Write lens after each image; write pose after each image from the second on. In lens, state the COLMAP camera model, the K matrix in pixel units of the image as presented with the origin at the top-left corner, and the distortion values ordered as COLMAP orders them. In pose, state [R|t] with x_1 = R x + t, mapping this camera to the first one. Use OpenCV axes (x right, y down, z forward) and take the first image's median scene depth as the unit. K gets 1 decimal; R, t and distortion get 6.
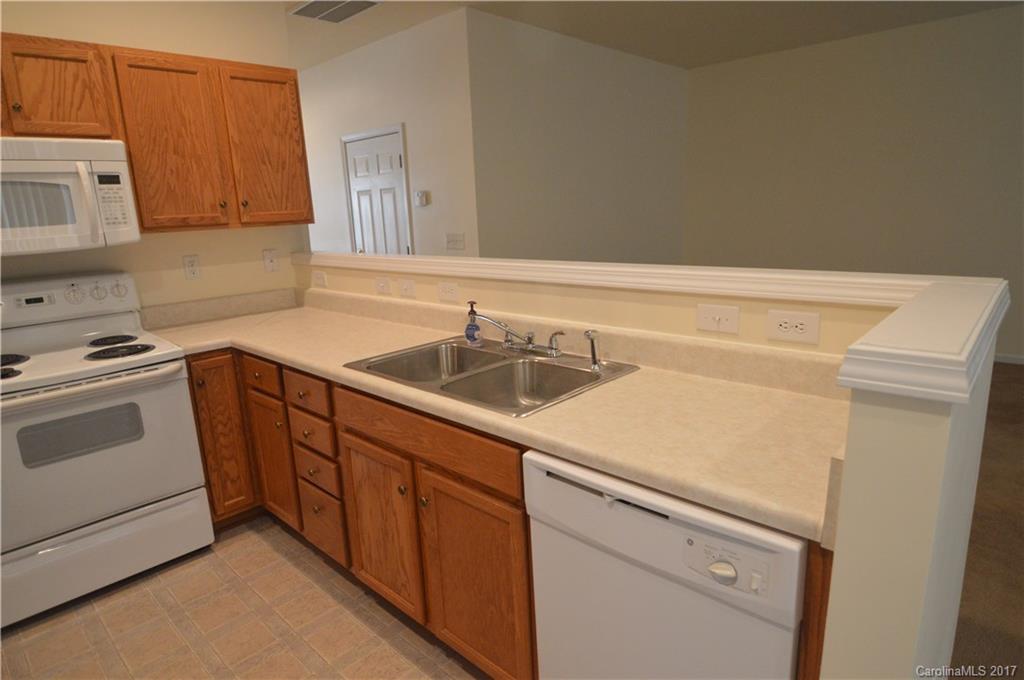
lens RADIAL K [[580.4, 0, 507.4], [0, 580.4, 338.0], [0, 0, 1]] dist [-0.001397, -0.016407]
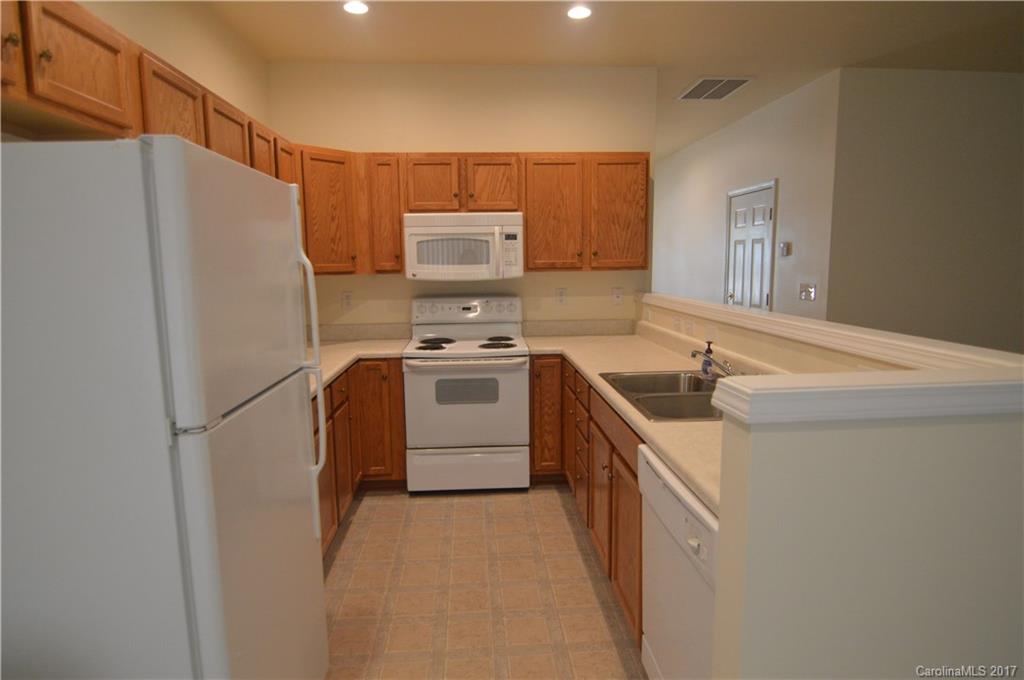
lens RADIAL K [[580.4, 0, 507.4], [0, 580.4, 338.0], [0, 0, 1]] dist [-0.001397, -0.016407]
pose [[0.733306, 0.122991, -0.668682, 0.371309], [-0.167389, 0.985888, -0.002231, 0.002136], [0.658971, 0.113566, 0.743545, -0.144550]]
